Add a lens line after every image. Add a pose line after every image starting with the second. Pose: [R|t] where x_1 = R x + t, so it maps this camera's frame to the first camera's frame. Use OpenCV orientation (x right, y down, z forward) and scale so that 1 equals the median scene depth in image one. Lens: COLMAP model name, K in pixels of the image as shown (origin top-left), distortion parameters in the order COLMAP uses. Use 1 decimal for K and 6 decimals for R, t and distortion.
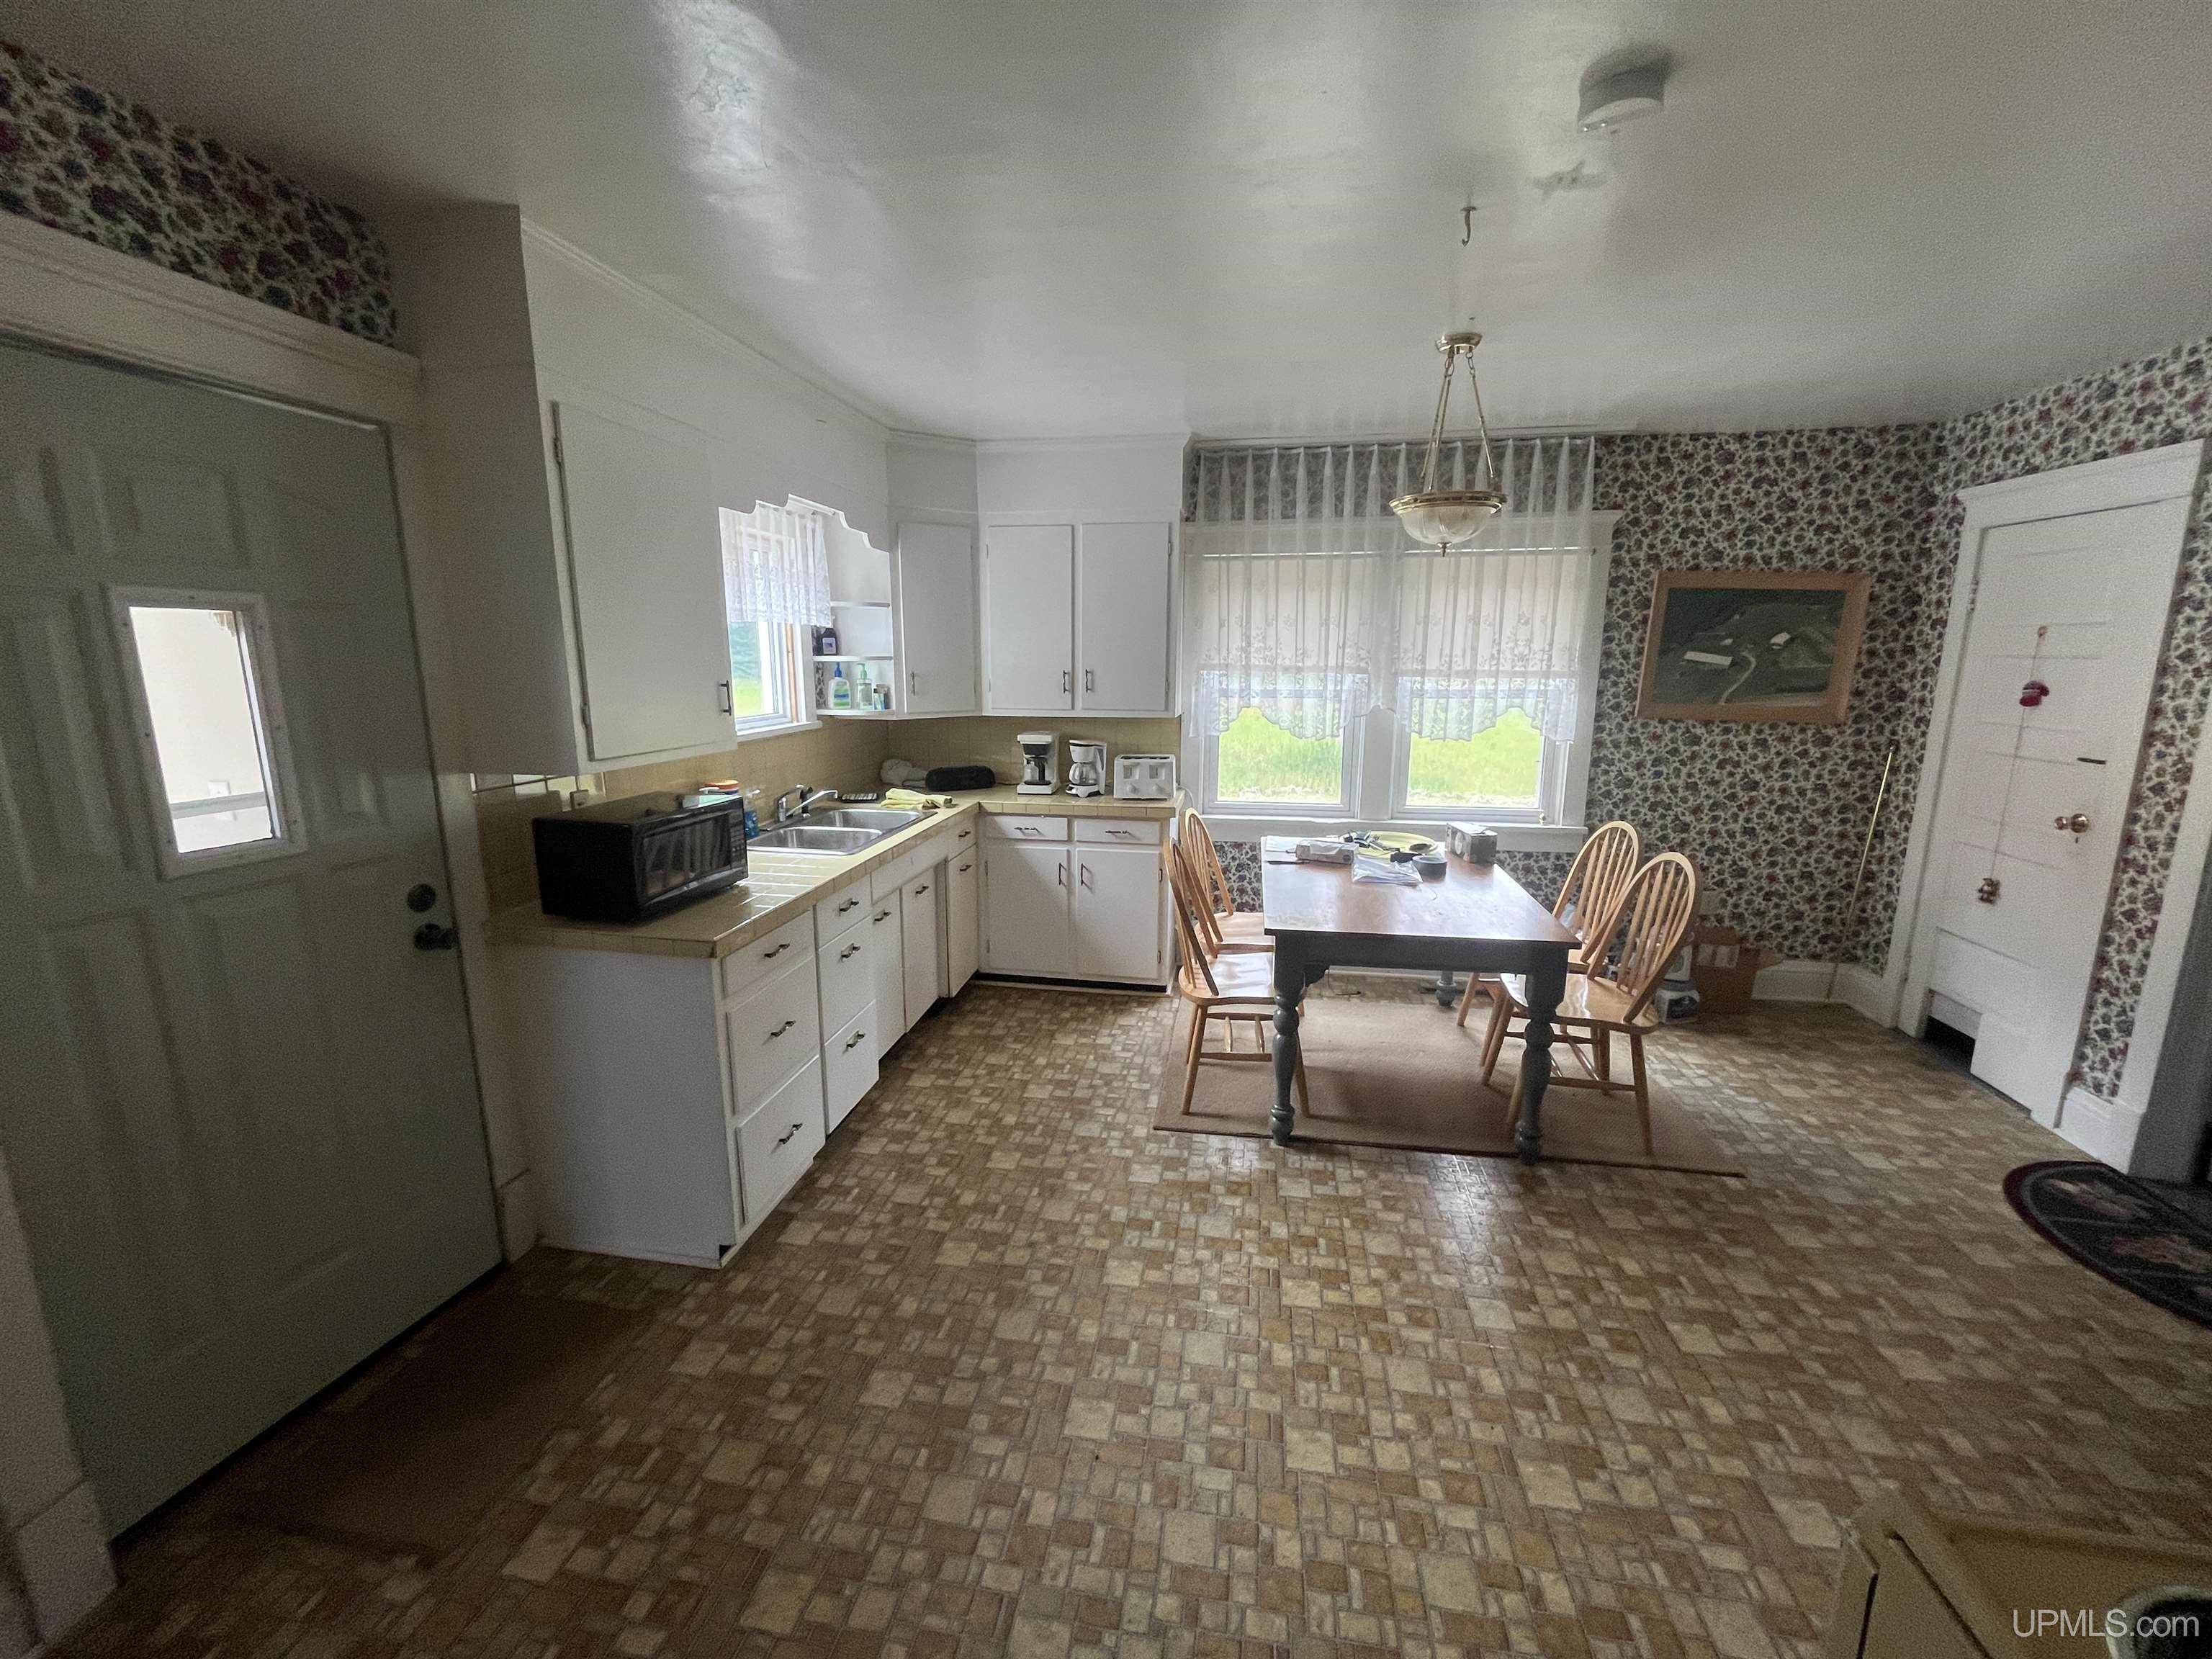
lens RADIAL K [[886.8, 0, 1106.0], [0, 886.8, 829.5], [0, 0, 1]] dist [-0.001666, -0.002077]
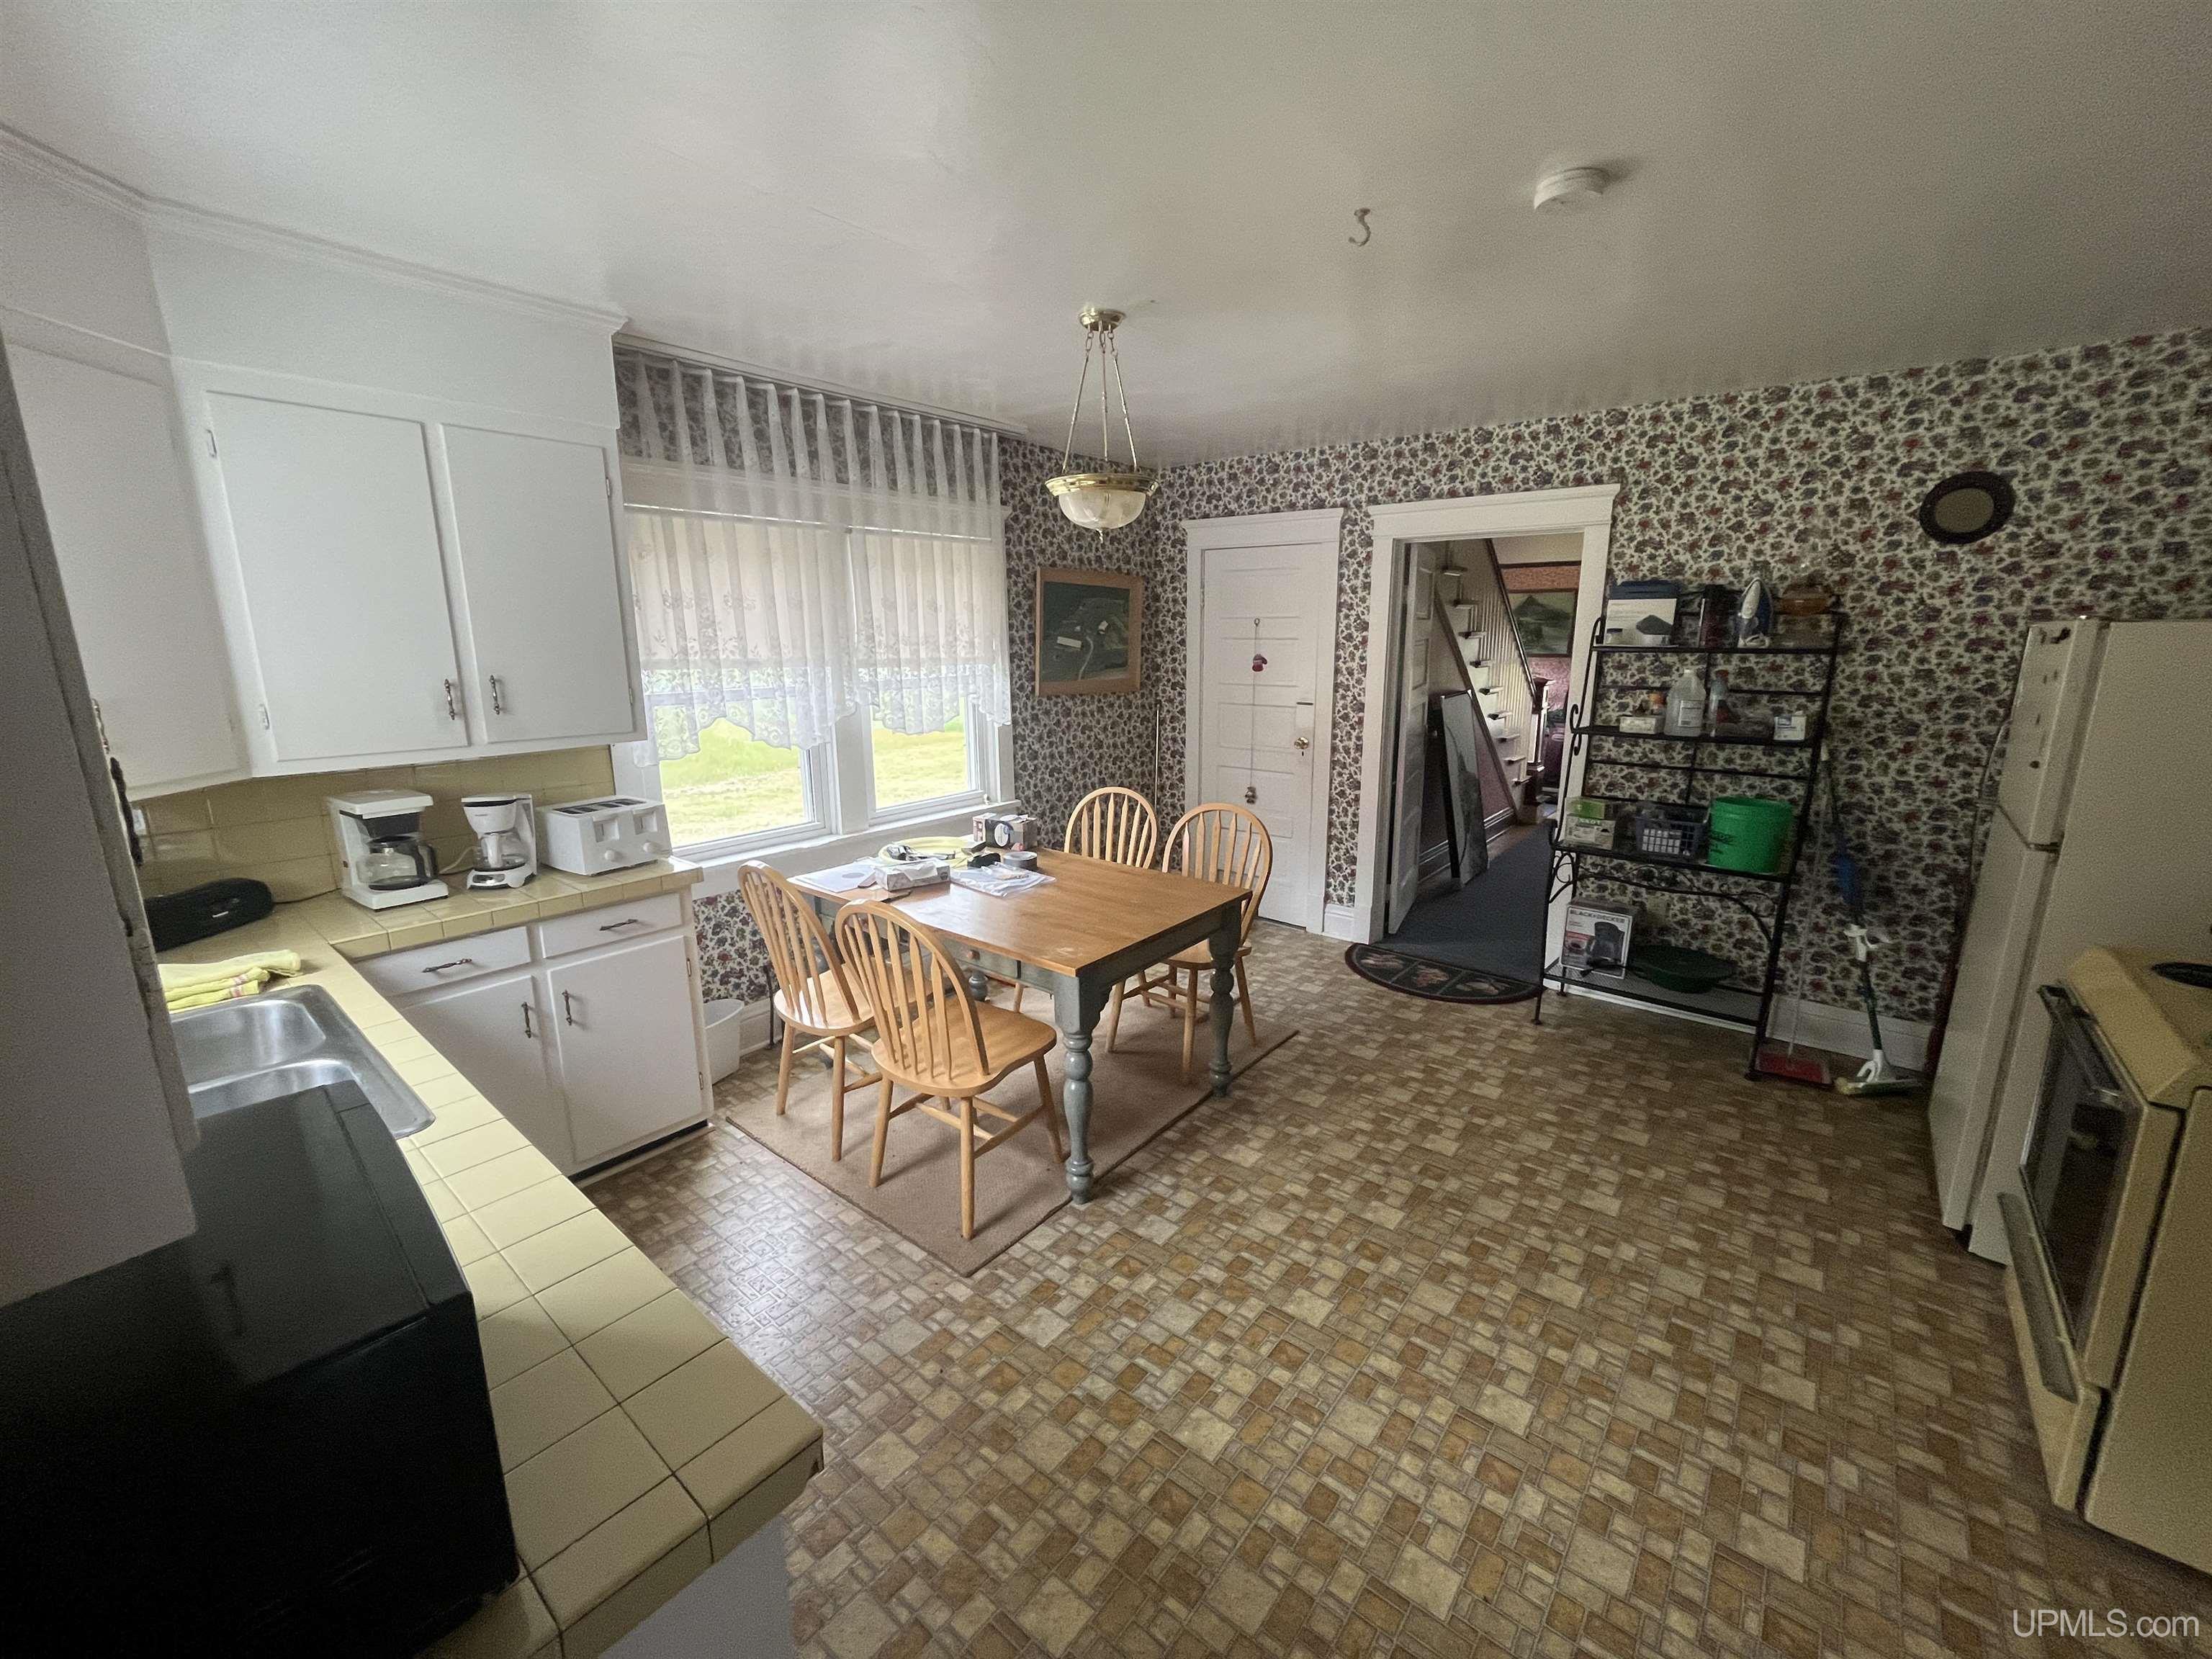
lens RADIAL K [[890.4, 0, 1099.0], [0, 890.4, 828.8], [0, 0, 1]] dist [-0.000023, 0.000085]
pose [[0.502469, -0.190692, 0.843304, -0.425865], [0.175554, 0.977558, 0.116449, -0.098288], [-0.846585, 0.089534, 0.524669, 0.438313]]
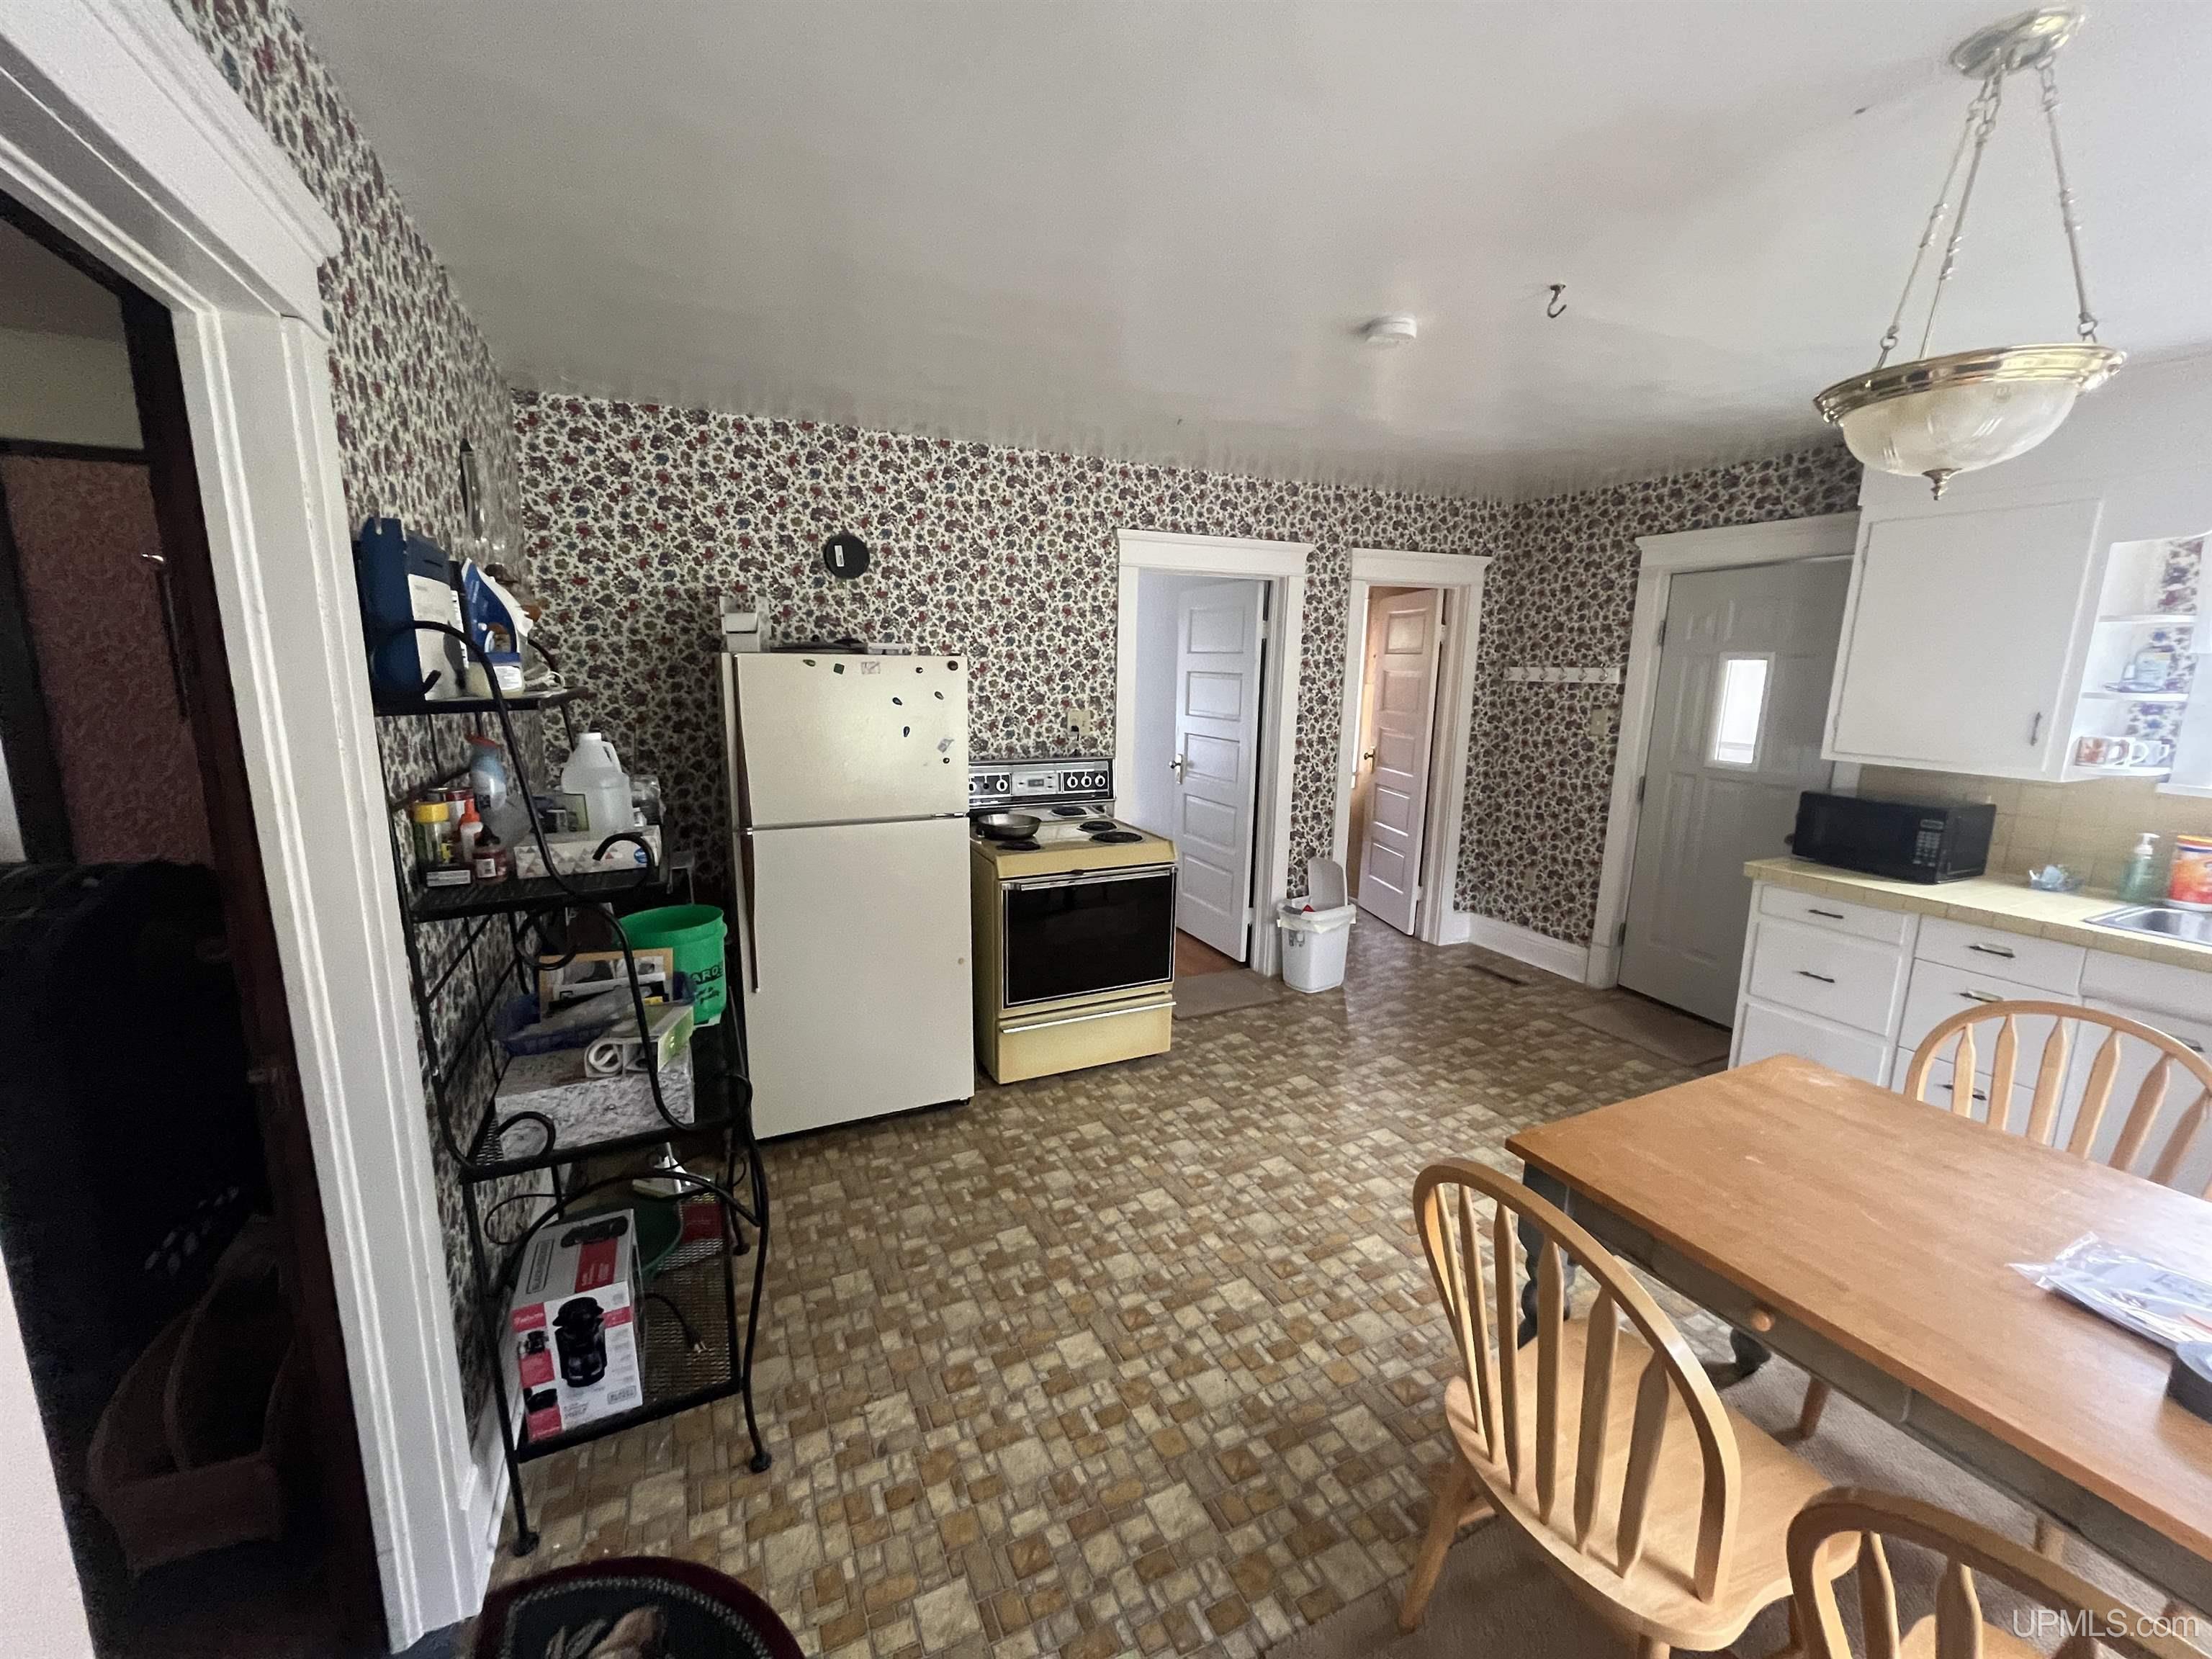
lens RADIAL K [[897.6, 0, 1103.4], [0, 897.6, 829.0], [0, 0, 1]] dist [-0.000574, -0.000200]
pose [[-0.816046, 0.090850, -0.570802, 0.892226], [-0.129771, 0.933556, 0.334114, -0.203190], [0.563230, 0.346726, -0.750035, 0.989242]]
